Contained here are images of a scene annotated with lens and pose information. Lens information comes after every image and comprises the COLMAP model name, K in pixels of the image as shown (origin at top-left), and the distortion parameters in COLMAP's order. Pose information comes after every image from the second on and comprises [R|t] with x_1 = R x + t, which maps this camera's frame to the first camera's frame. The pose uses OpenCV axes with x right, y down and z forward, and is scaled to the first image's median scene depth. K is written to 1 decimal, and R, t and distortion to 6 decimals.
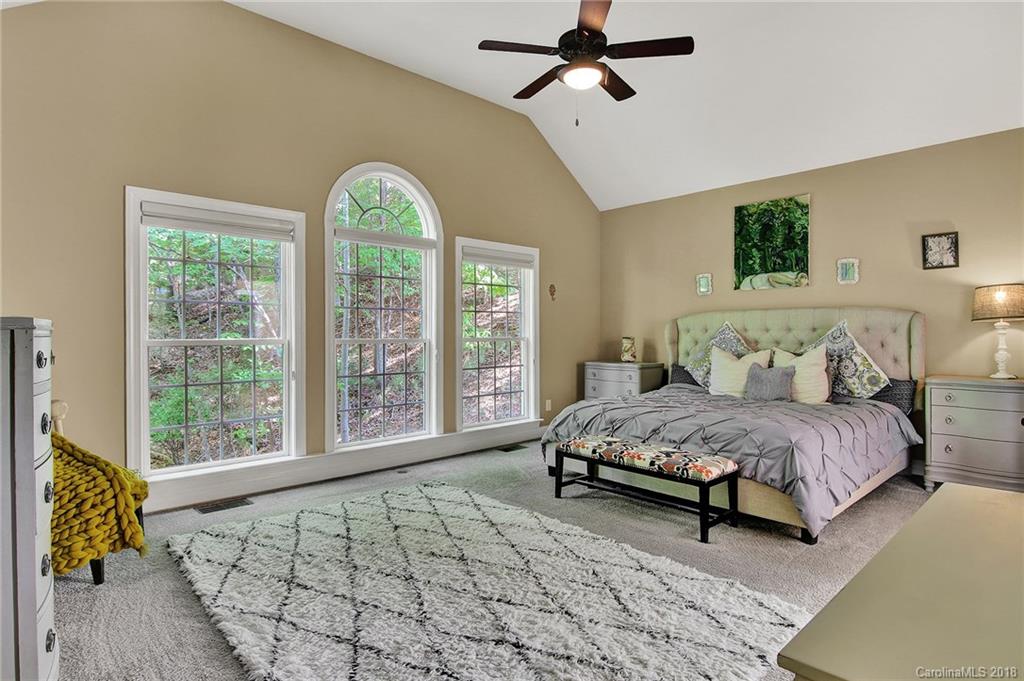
lens RADIAL K [[524.9, 0, 505.9], [0, 524.9, 339.4], [0, 0, 1]] dist [-0.015918, -0.000189]
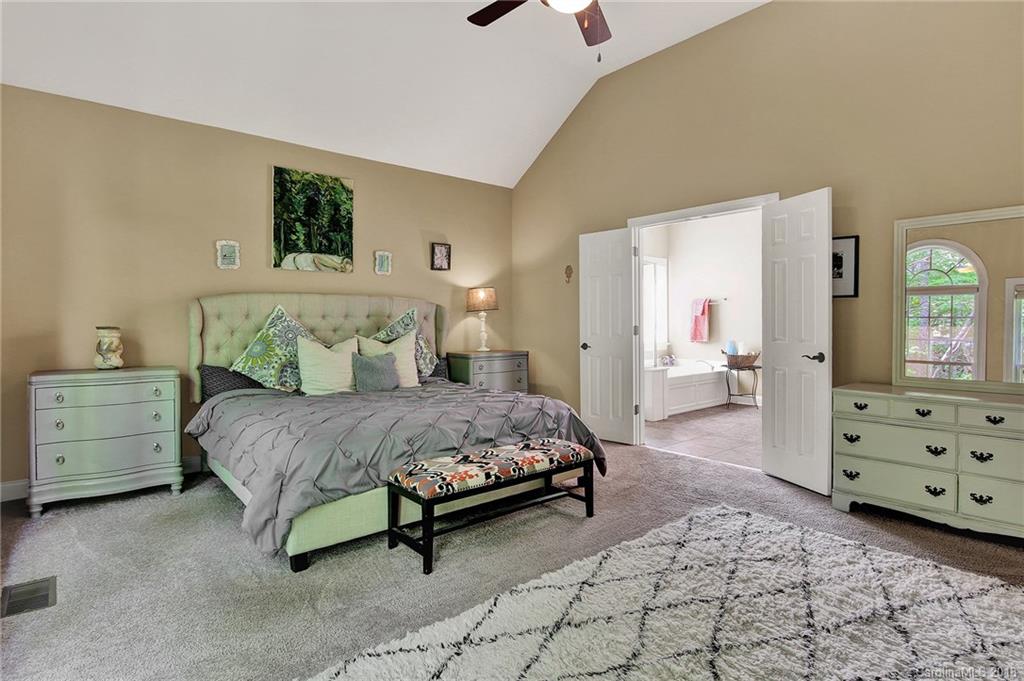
lens RADIAL K [[524.9, 0, 505.9], [0, 524.9, 339.4], [0, 0, 1]] dist [-0.015918, -0.000189]
pose [[0.059636, -0.036984, 0.997535, -0.401834], [0.009996, 0.999285, 0.036451, -0.008642], [-0.998170, 0.007797, 0.059963, 0.644555]]
